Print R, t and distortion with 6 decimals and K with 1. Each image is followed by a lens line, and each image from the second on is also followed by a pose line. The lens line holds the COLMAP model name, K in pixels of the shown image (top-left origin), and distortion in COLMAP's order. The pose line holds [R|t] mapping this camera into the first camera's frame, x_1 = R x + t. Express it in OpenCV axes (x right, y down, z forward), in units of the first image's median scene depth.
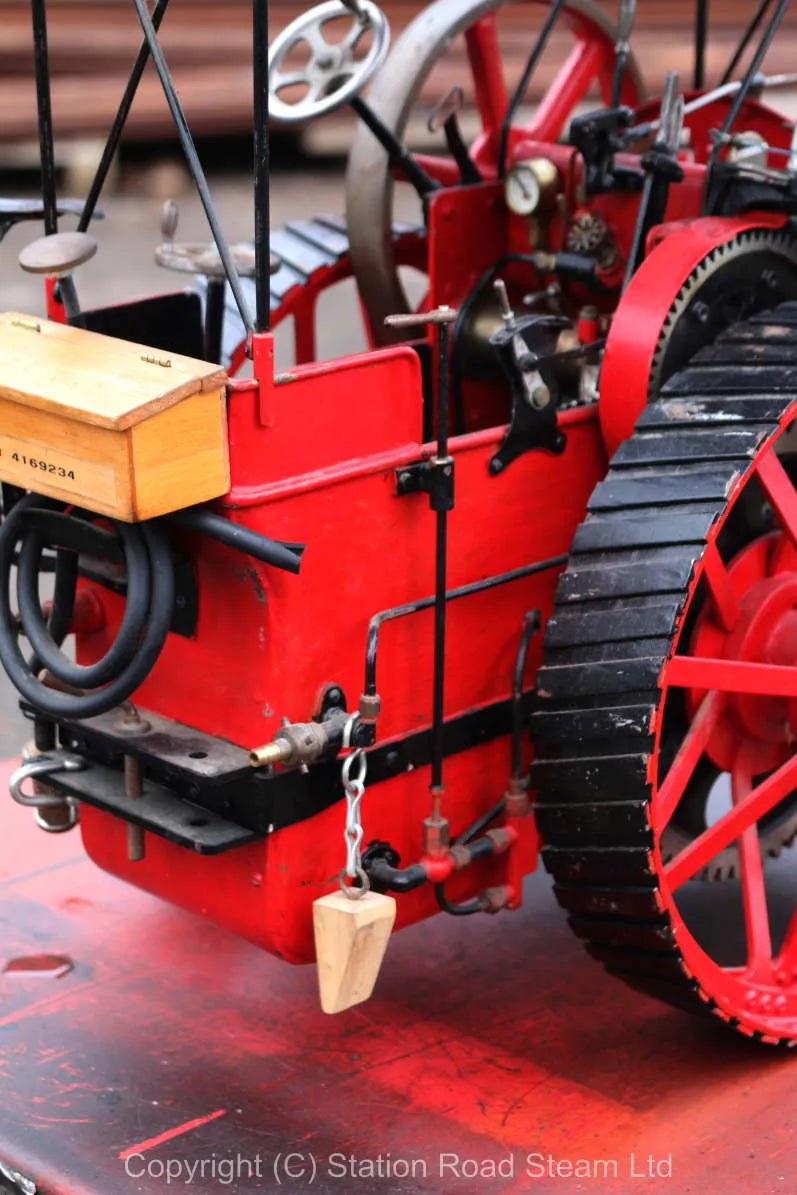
lens RADIAL K [[2436.4, 0, 398.5], [0, 2436.4, 597.5], [0, 0, 1]] dist [0.020631, -0.325403]
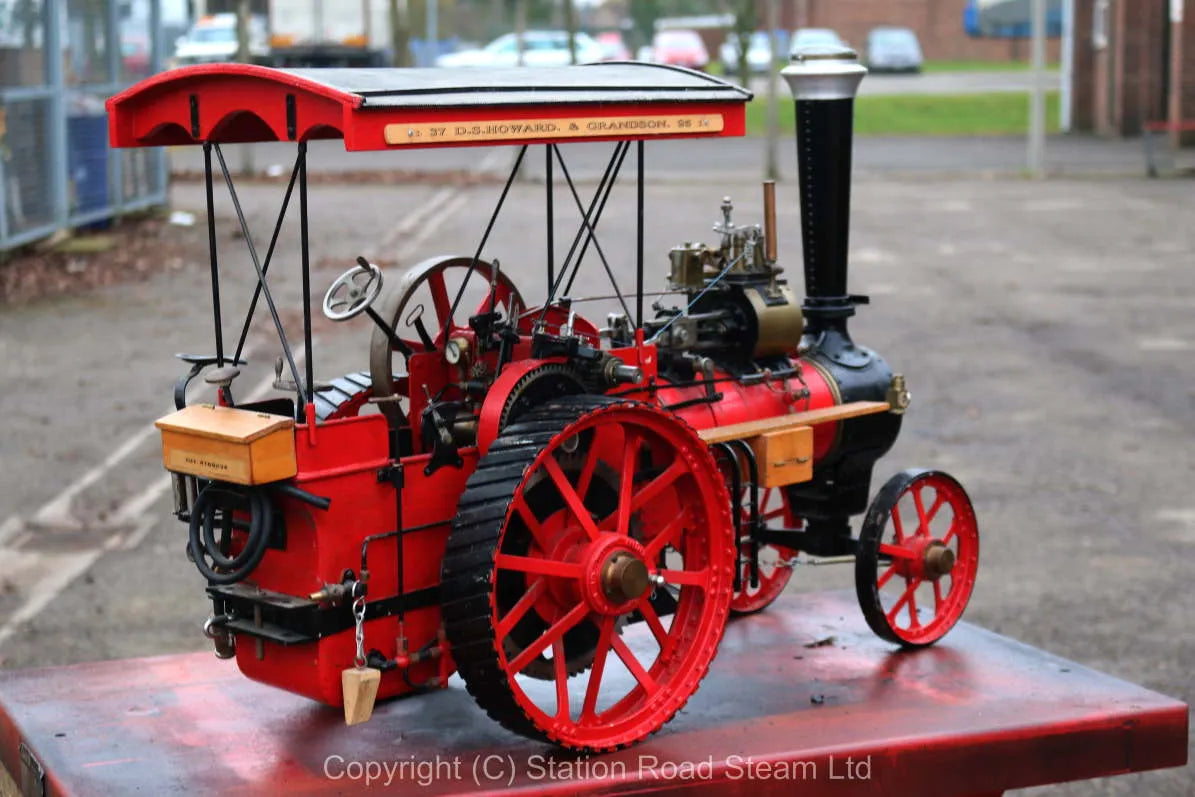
lens RADIAL K [[2436.4, 0, 597.5], [0, 2436.4, 398.5], [0, 0, 1]] dist [0.020631, -0.325403]
pose [[0.999457, -0.025914, -0.020368, 0.237800], [0.021259, 0.979058, -0.202466, 0.324755], [0.025188, 0.201923, 0.979077, -1.127343]]
